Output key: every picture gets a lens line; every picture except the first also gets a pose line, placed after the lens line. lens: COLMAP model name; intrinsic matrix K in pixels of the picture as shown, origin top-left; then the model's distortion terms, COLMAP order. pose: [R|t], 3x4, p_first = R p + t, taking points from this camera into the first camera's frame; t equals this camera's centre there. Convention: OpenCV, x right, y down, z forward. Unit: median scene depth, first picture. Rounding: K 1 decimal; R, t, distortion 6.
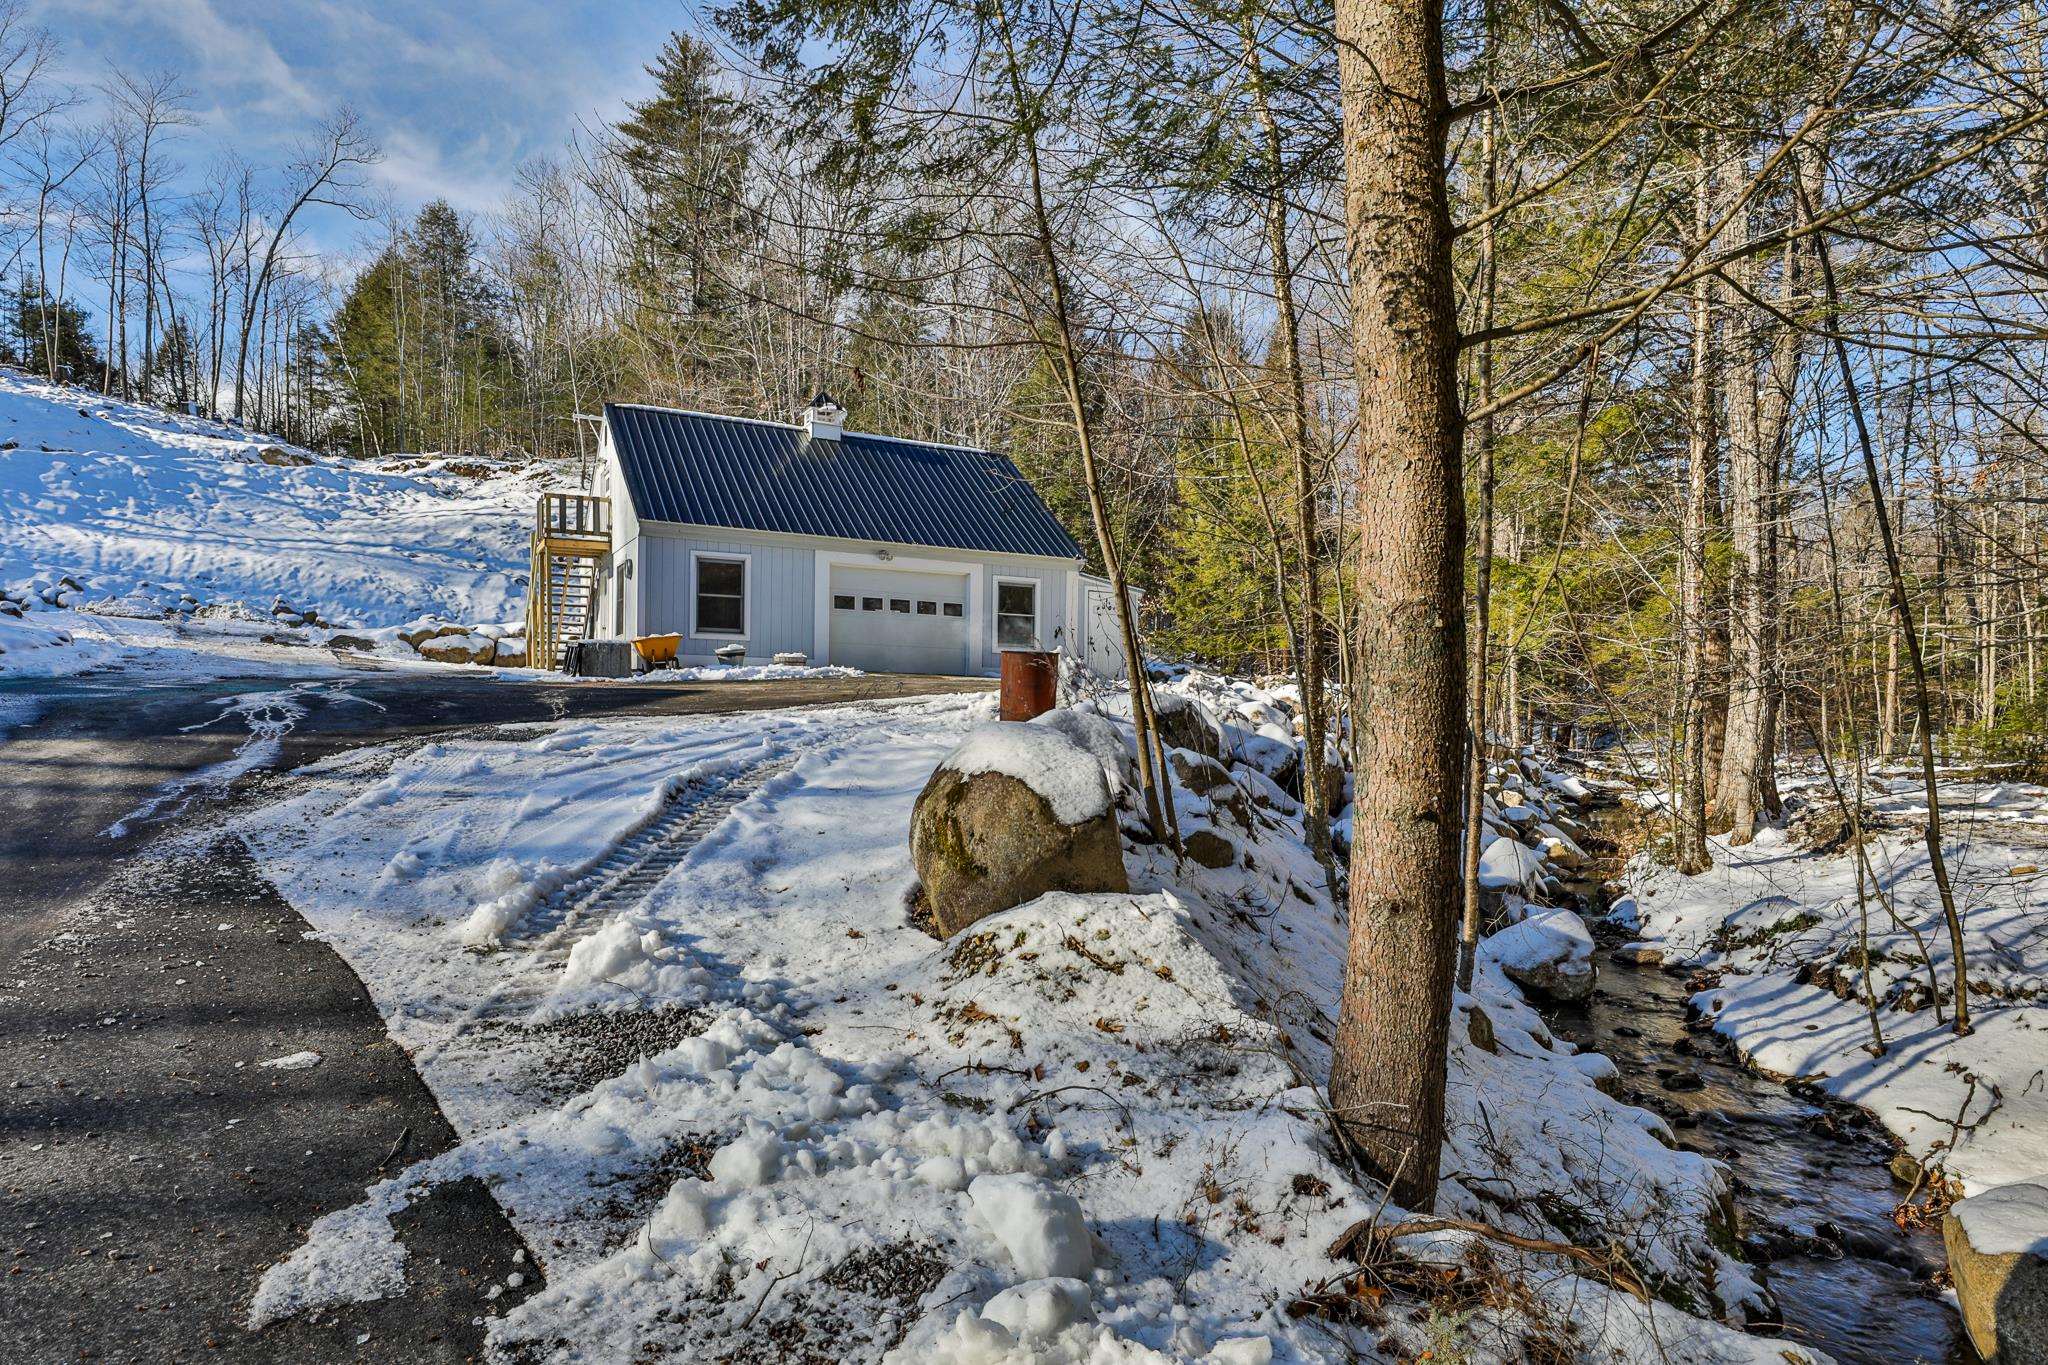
lens RADIAL K [[1205.5, 0, 1023.9], [0, 1205.5, 736.1], [0, 0, 1]] dist [-0.002751, -0.001180]
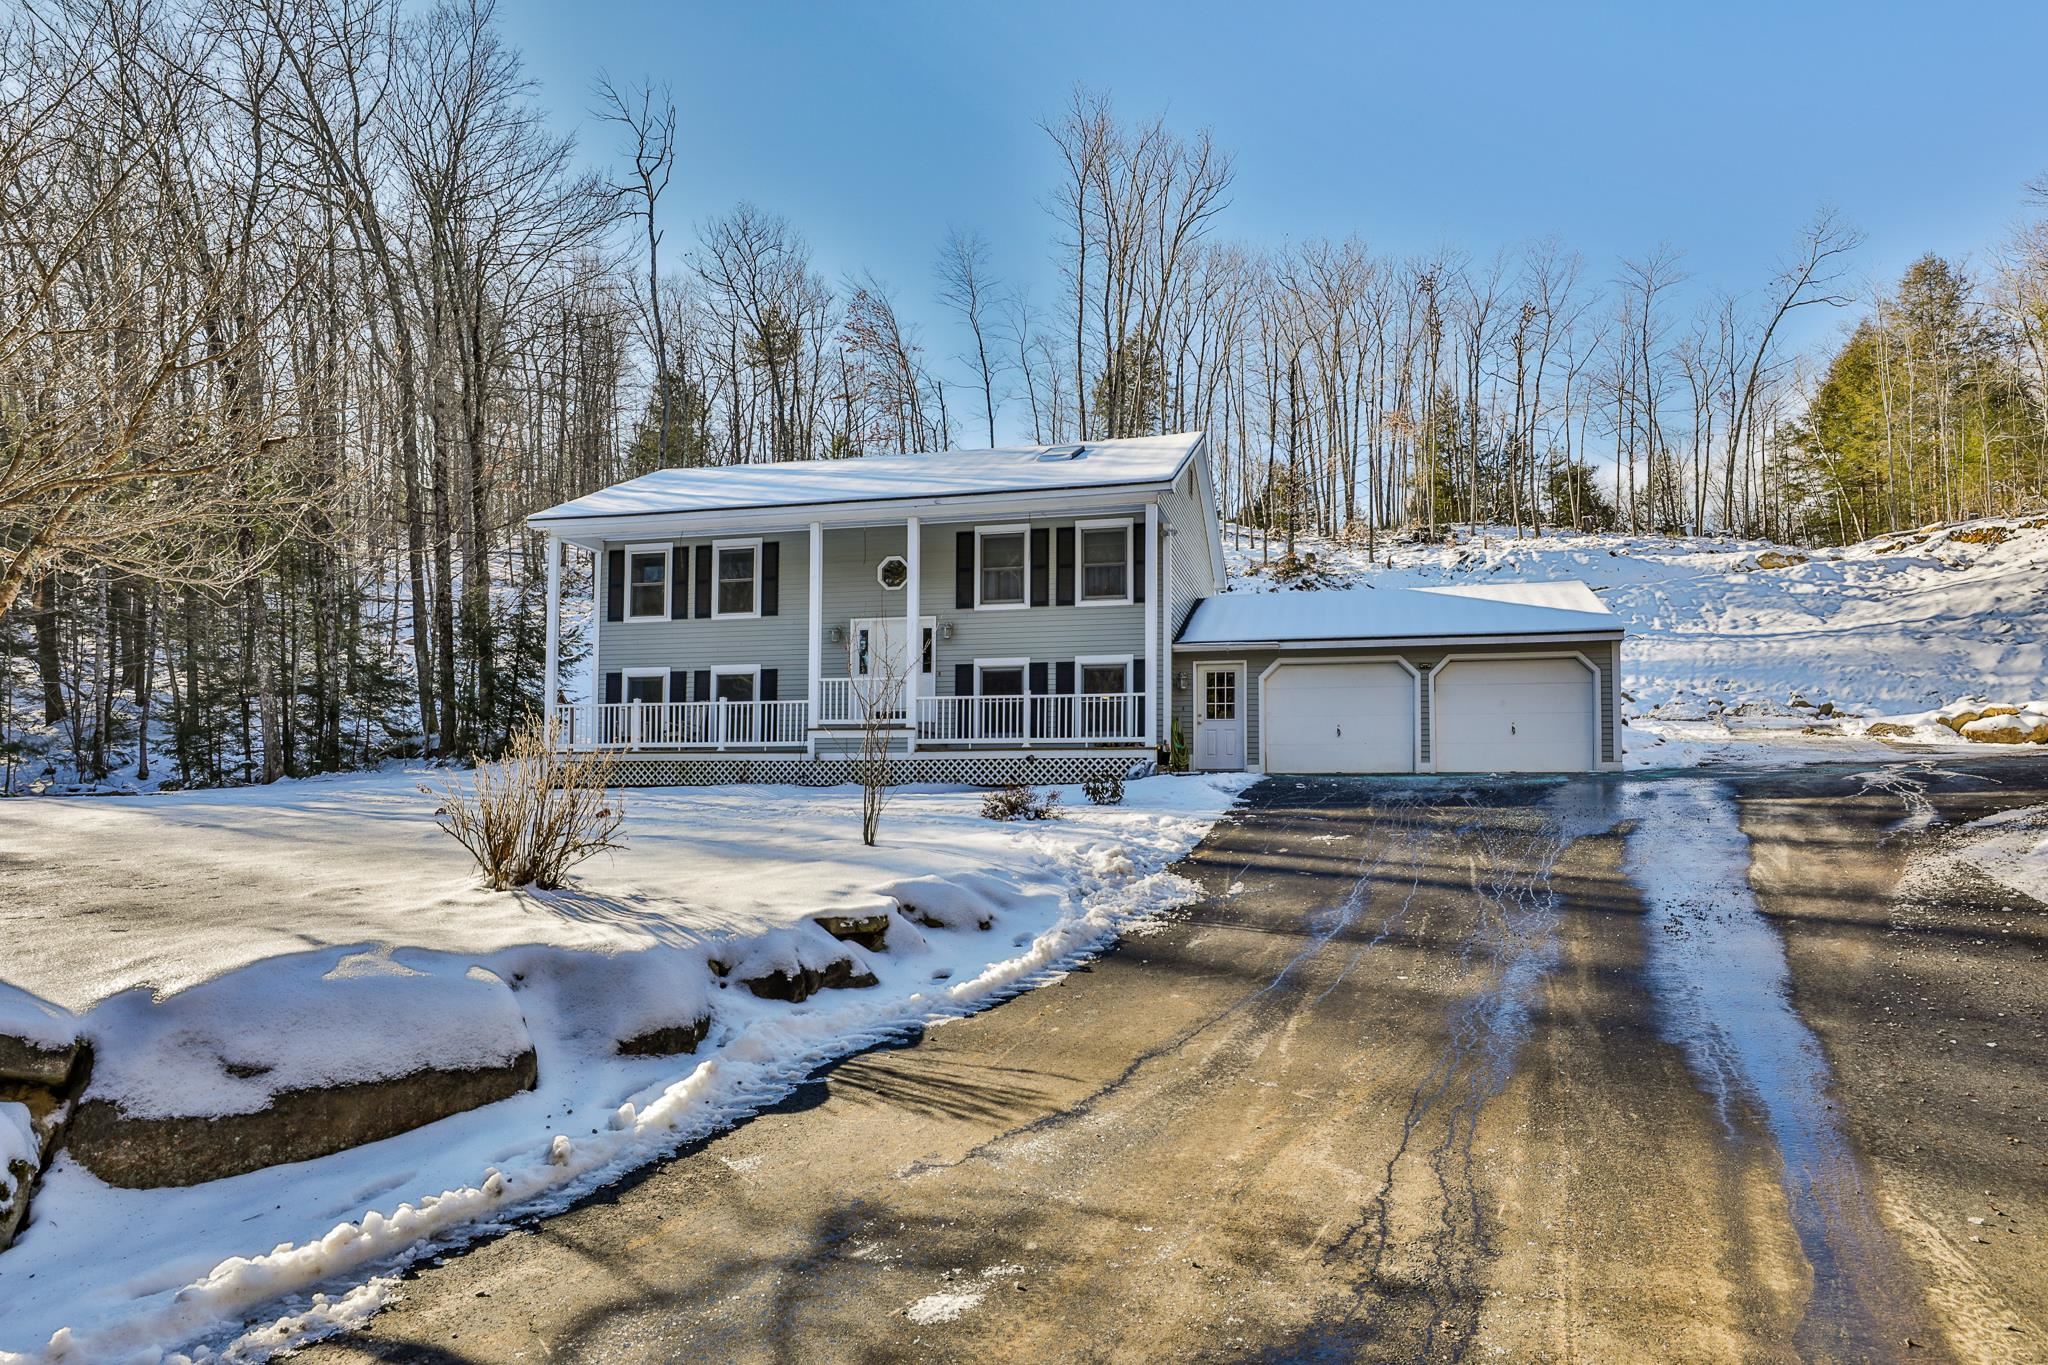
lens RADIAL K [[1236.8, 0, 1042.5], [0, 1236.8, 746.2], [0, 0, 1]] dist [0.002025, 0.002677]
pose [[0.481700, -0.050127, -0.874902, 0.013139], [-0.010750, 0.997950, -0.063096, 0.006522], [0.876270, 0.039798, 0.480173, -0.082550]]
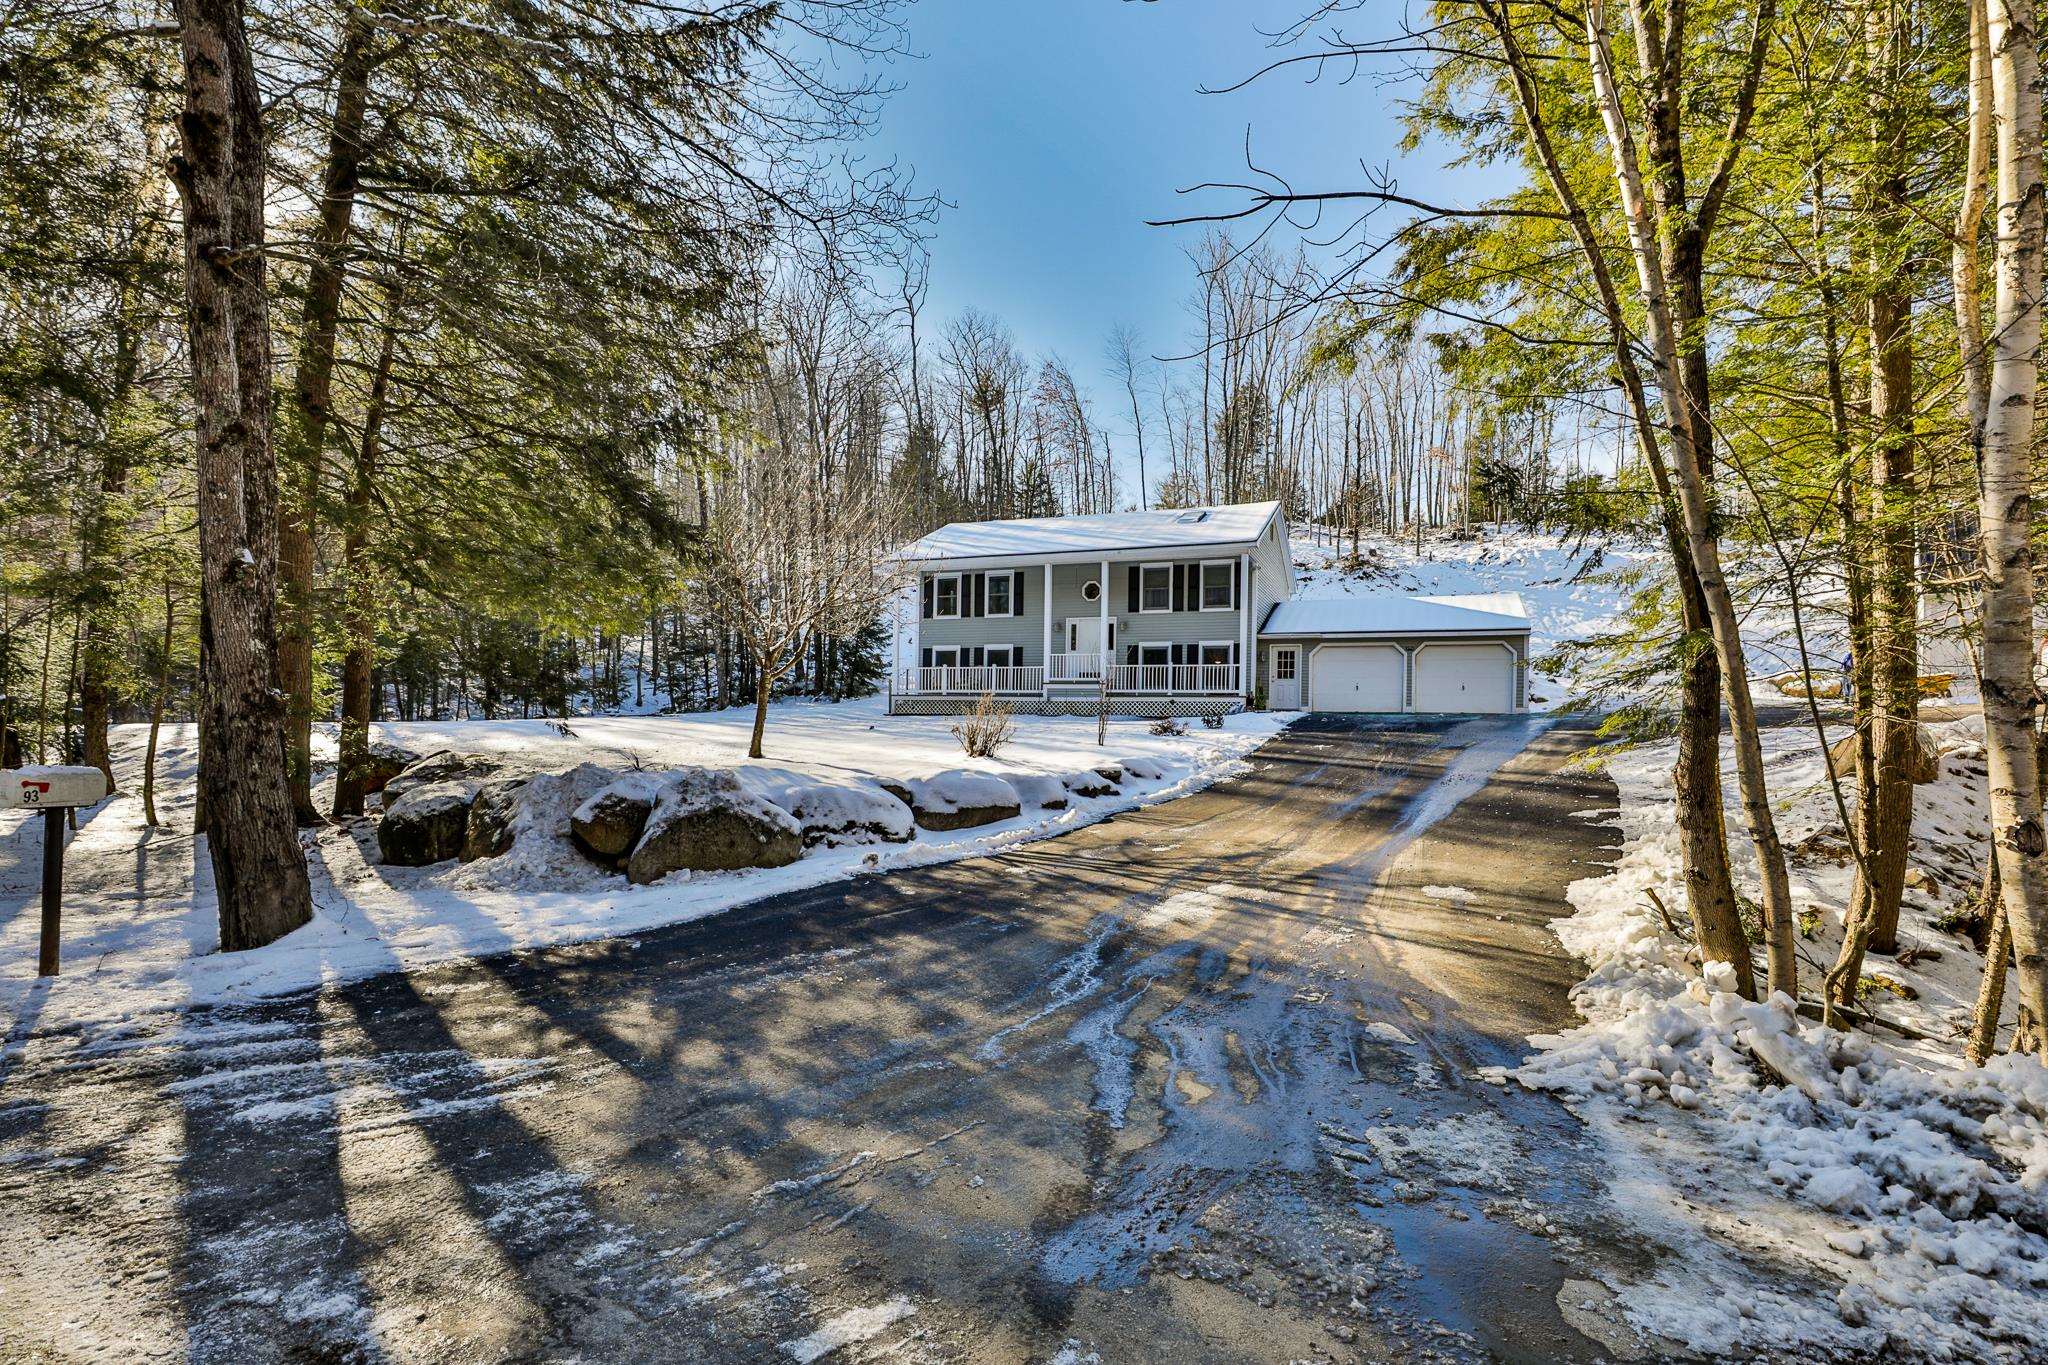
lens RADIAL K [[941.1, 0, 1062.7], [0, 941.1, 706.0], [0, 0, 1]] dist [-0.021660, 0.002058]
pose [[0.375361, -0.024711, -0.926549, 0.140508], [-0.026303, 0.998958, -0.037298, 0.009300], [0.926505, 0.038371, 0.374320, -0.155756]]
